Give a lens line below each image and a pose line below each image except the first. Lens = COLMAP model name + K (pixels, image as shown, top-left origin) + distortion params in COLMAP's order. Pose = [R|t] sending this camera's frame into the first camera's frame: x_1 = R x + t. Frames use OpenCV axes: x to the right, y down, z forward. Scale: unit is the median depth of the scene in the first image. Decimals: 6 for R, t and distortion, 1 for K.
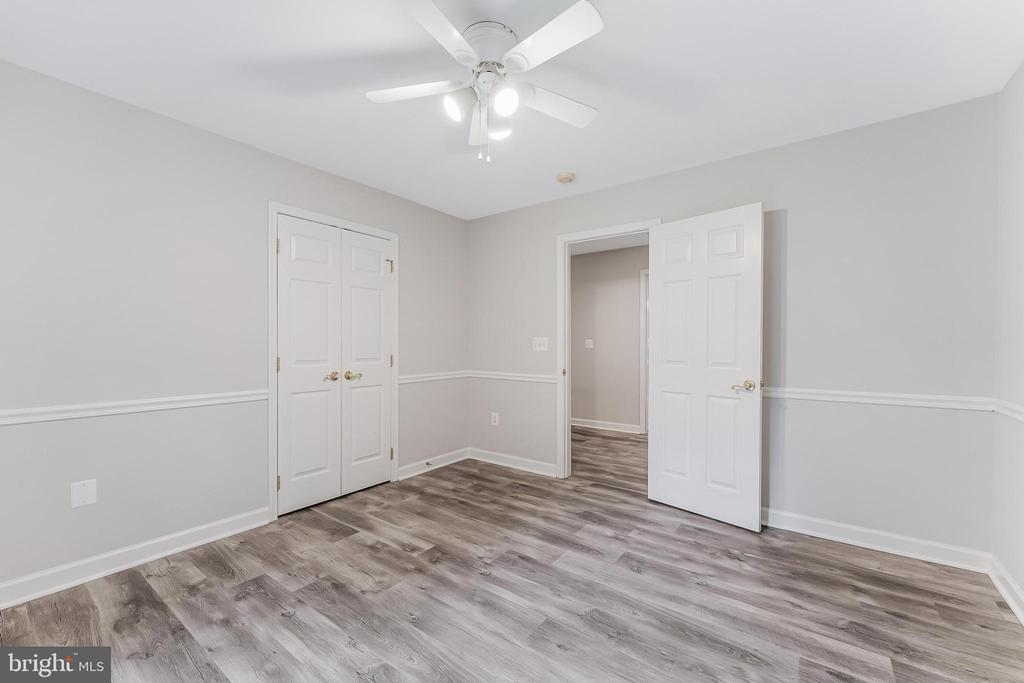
lens RADIAL K [[389.0, 0, 534.6], [0, 389.0, 342.5], [0, 0, 1]] dist [-0.002597, -0.000032]
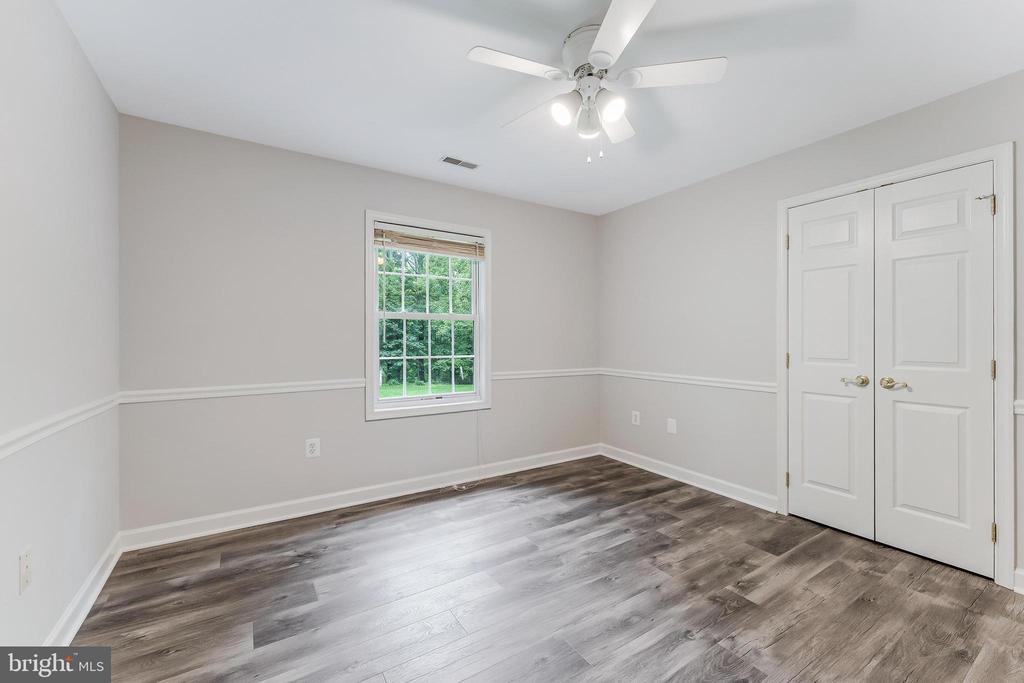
lens RADIAL K [[417.8, 0, 518.7], [0, 417.8, 338.7], [0, 0, 1]] dist [-0.001583, -0.000389]
pose [[-0.351233, -0.000063, -0.936288, 0.703822], [0.002083, 0.999997, -0.000849, -0.000538], [0.936286, -0.002249, -0.351232, 0.880858]]
